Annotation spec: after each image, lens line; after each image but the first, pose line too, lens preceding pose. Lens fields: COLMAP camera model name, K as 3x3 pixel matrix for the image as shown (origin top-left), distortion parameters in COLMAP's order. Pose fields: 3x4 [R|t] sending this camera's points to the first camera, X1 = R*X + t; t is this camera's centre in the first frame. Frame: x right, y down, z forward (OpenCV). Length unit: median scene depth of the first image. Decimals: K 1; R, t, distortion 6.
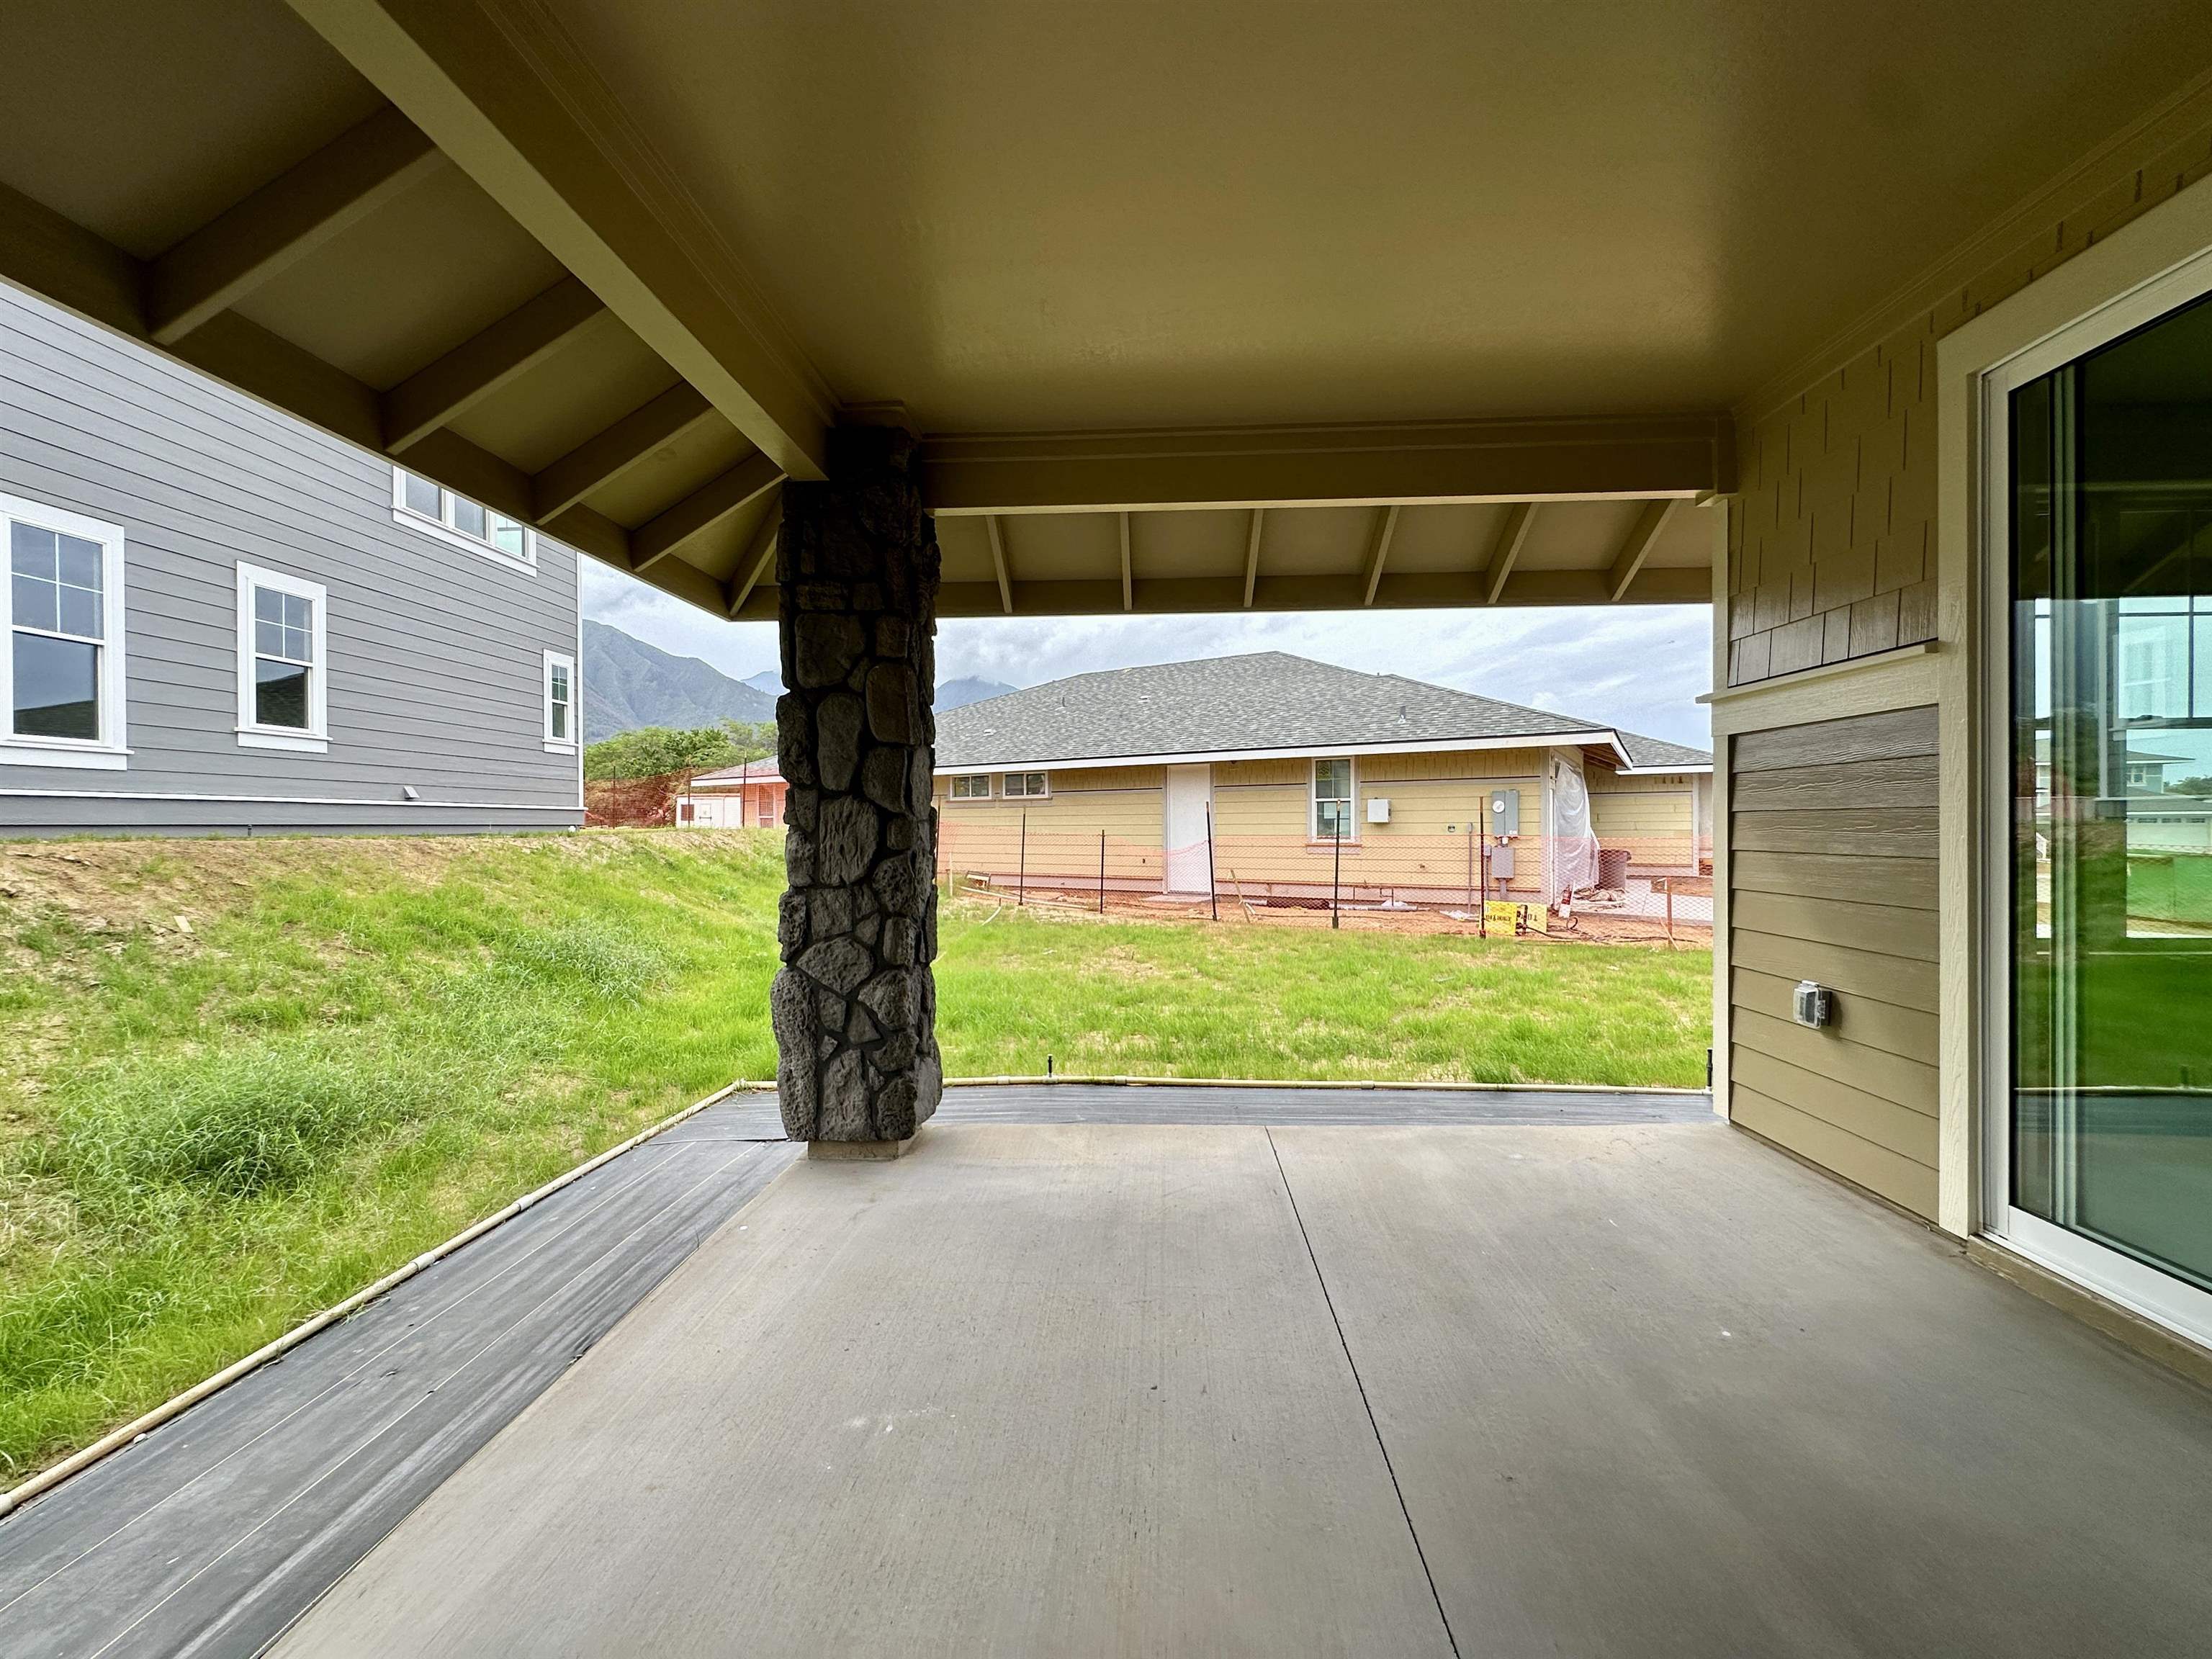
lens RADIAL K [[881.8, 0, 1102.3], [0, 881.8, 829.8], [0, 0, 1]] dist [-0.006094, 0.001520]
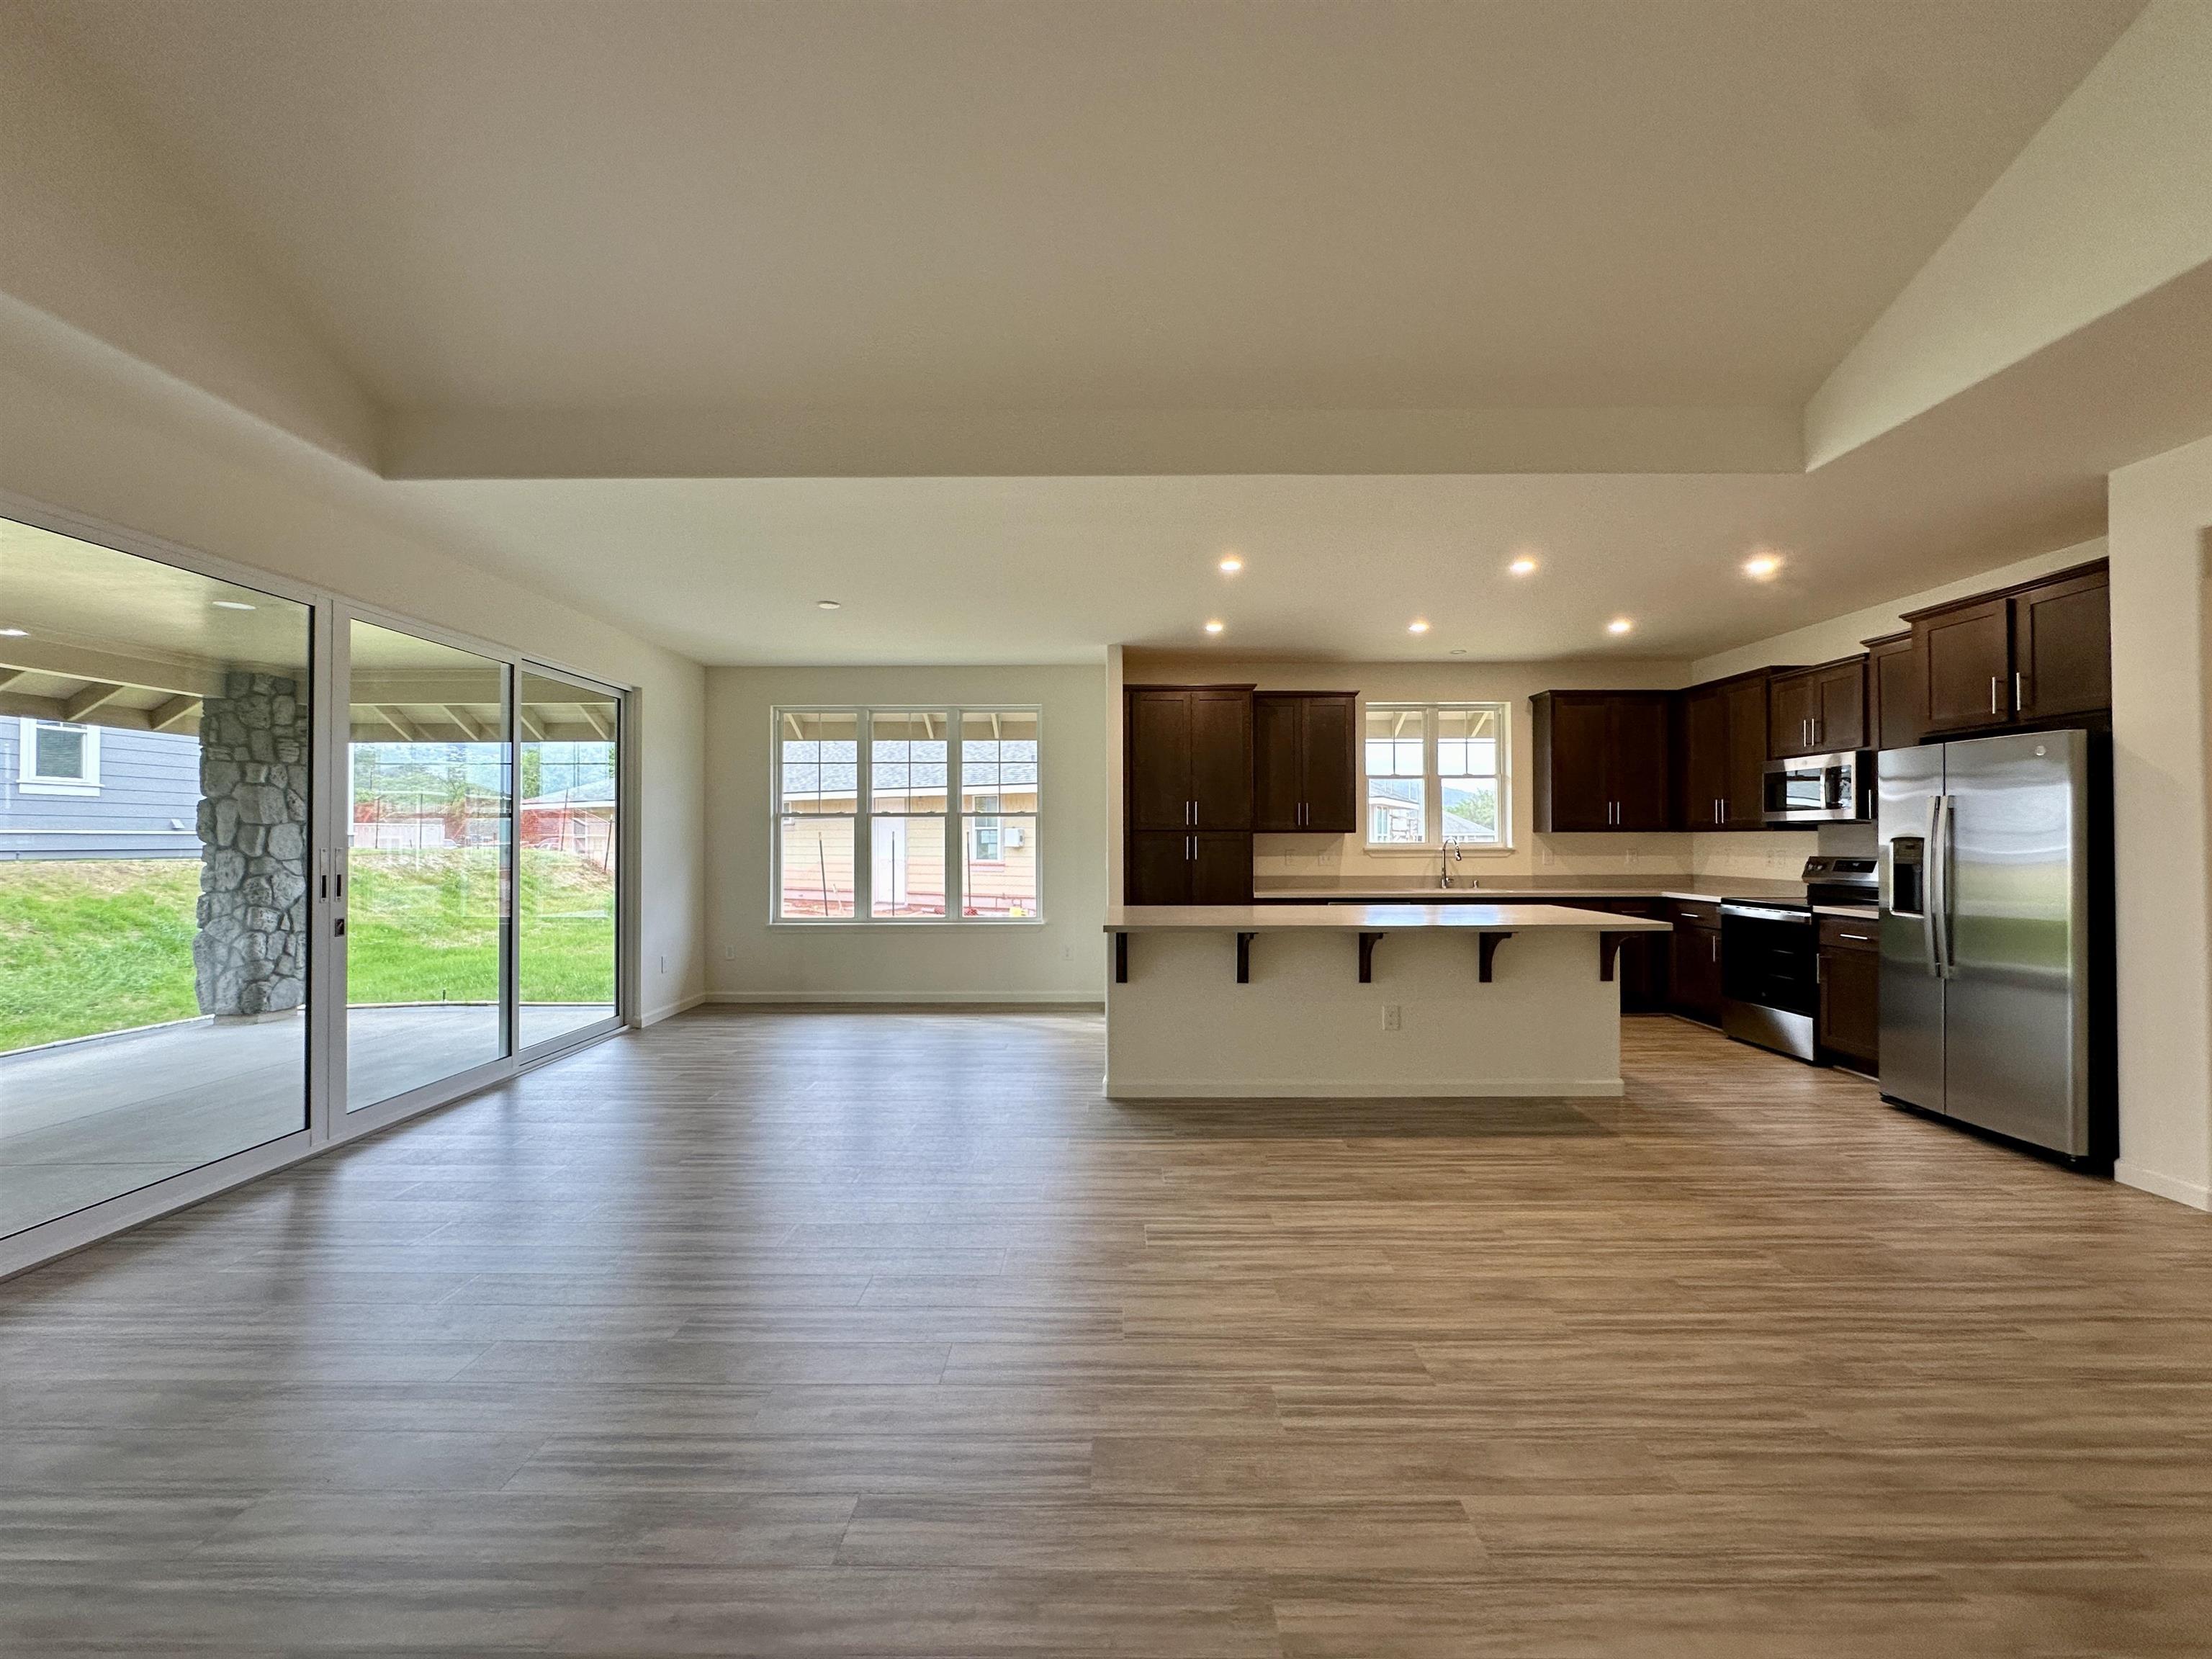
lens RADIAL K [[881.8, 0, 1105.7], [0, 881.8, 824.5], [0, 0, 1]] dist [-0.006094, 0.001520]
pose [[0.998718, 0.004033, 0.050455, 1.677090], [-0.002955, 0.999766, -0.021413, -0.057114], [-0.050530, 0.021236, 0.998497, -1.185228]]
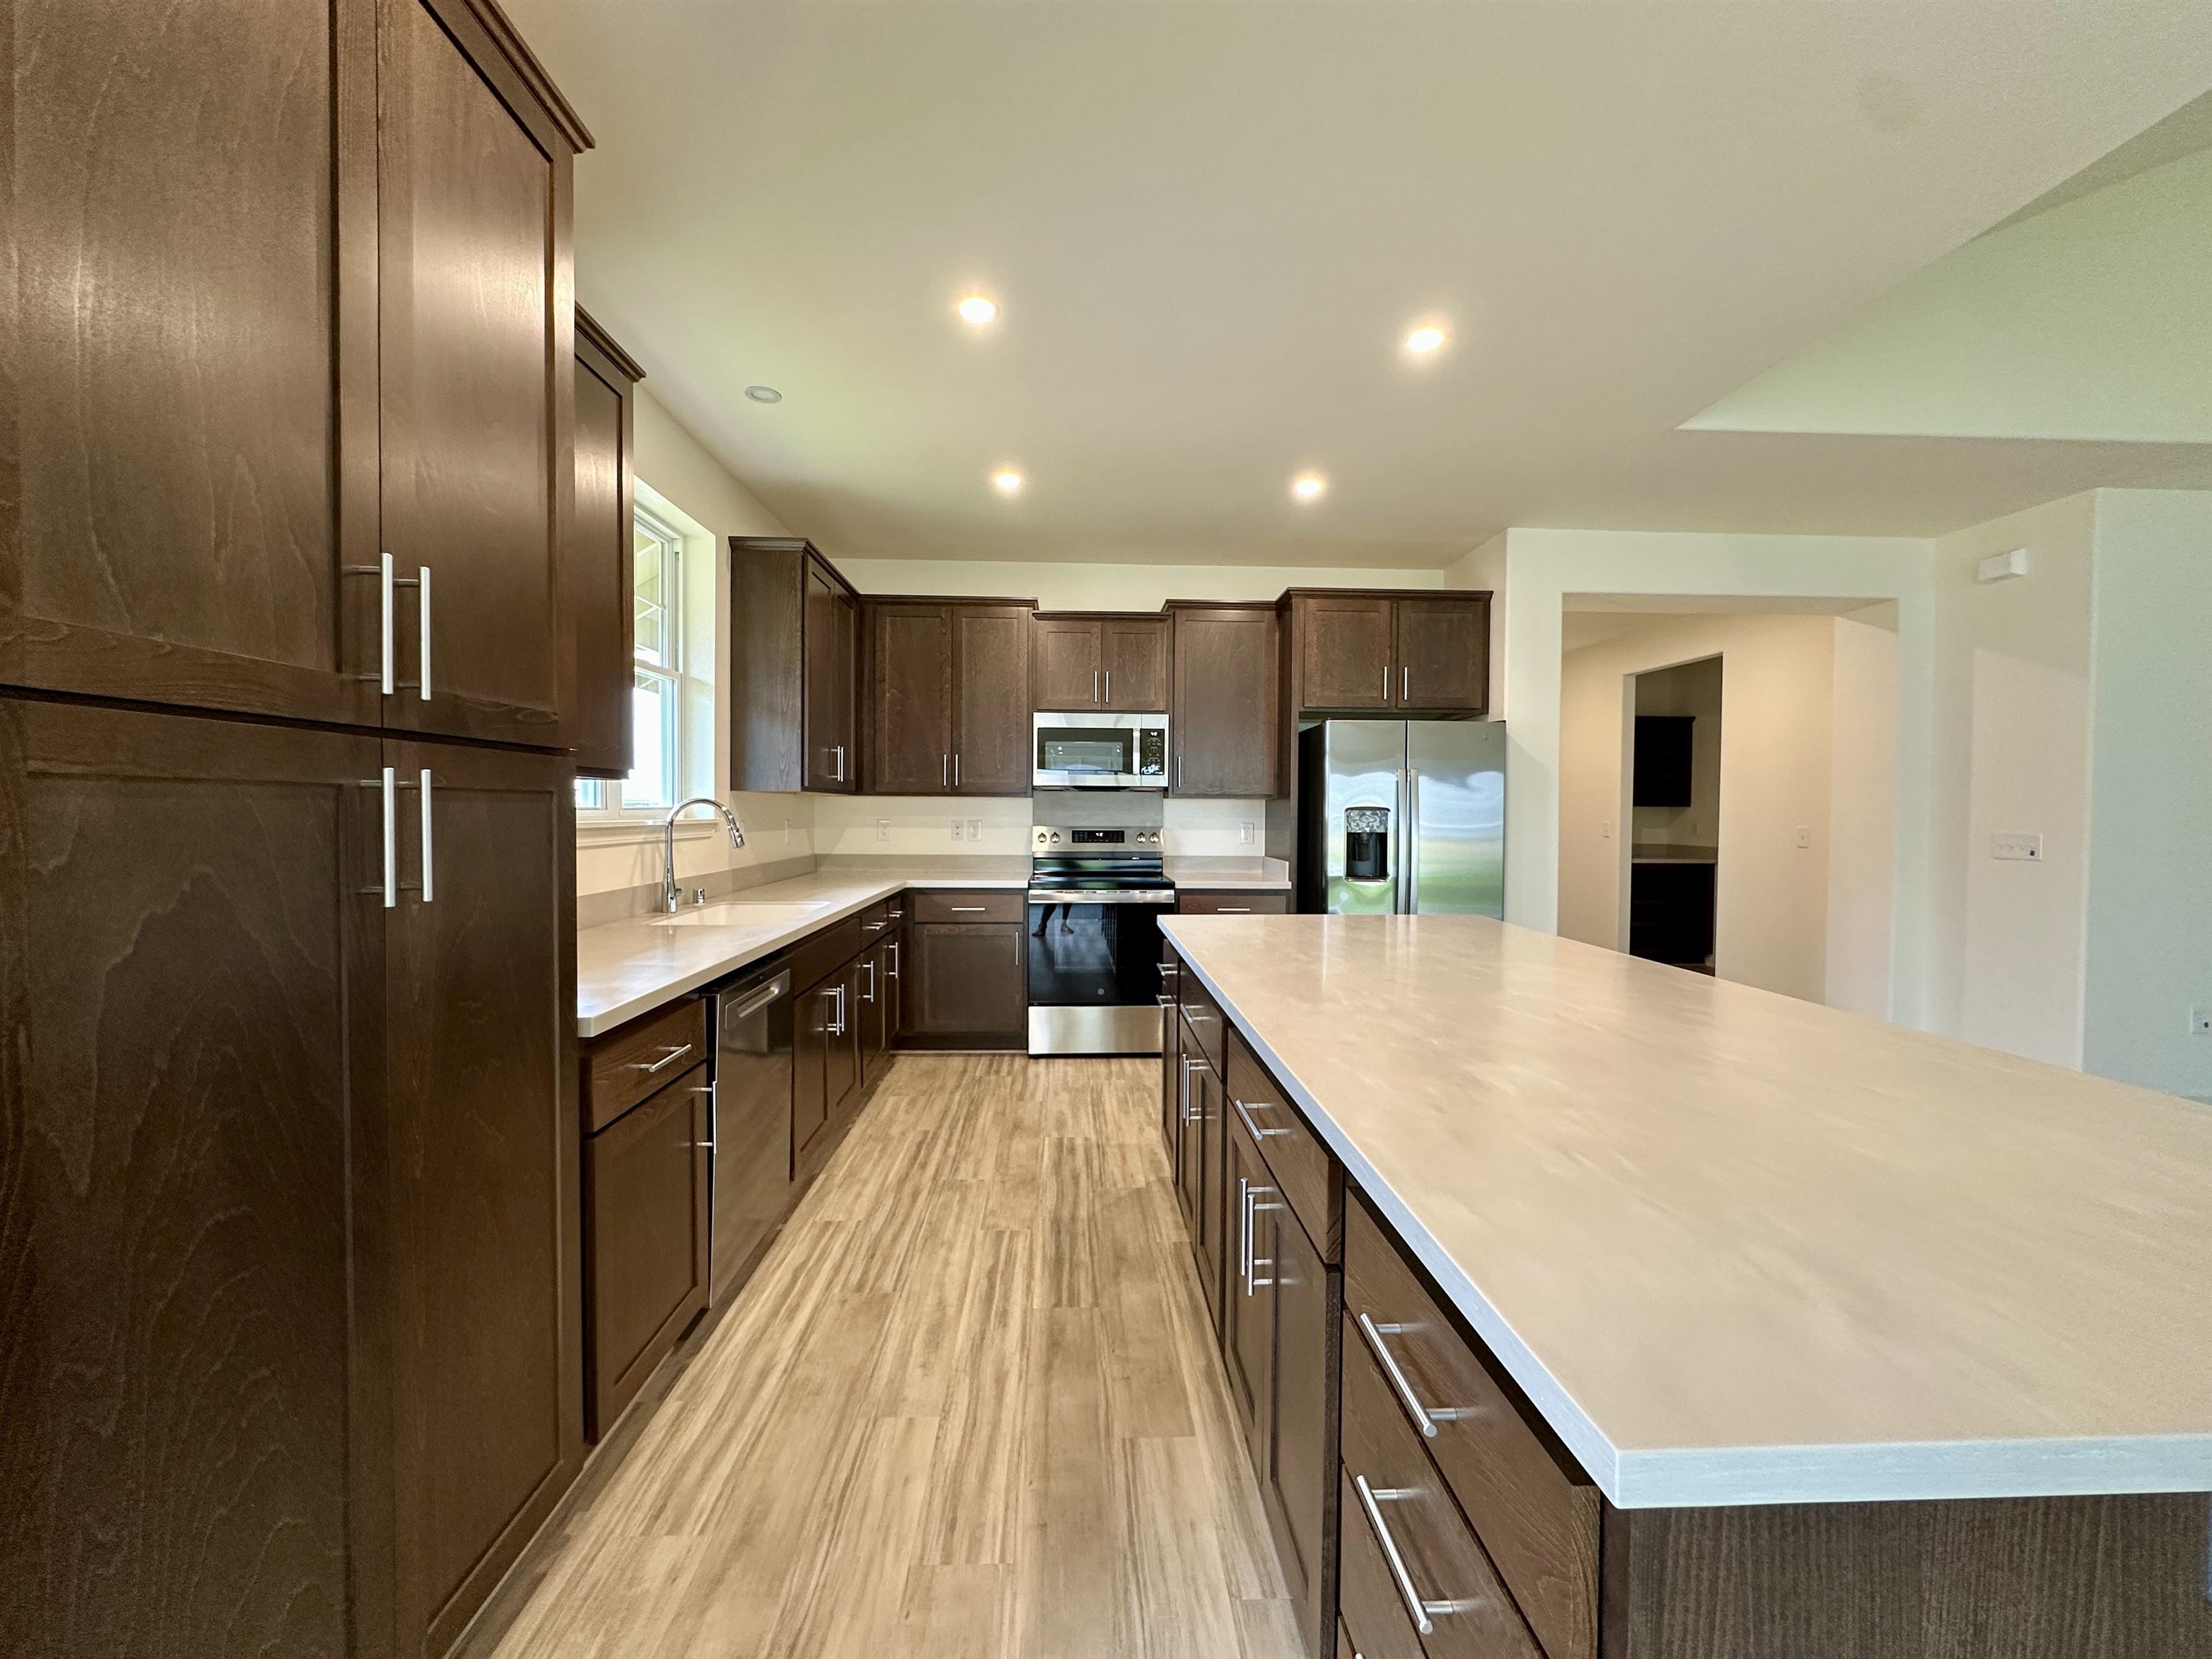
lens RADIAL K [[881.8, 0, 1105.7], [0, 881.8, 840.7], [0, 0, 1]] dist [-0.006094, 0.001520]
pose [[-0.095608, -0.029445, 0.994983, 1.613741], [-0.002544, 0.999566, 0.029337, -0.056300], [-0.995416, 0.000274, -0.095641, 0.538290]]
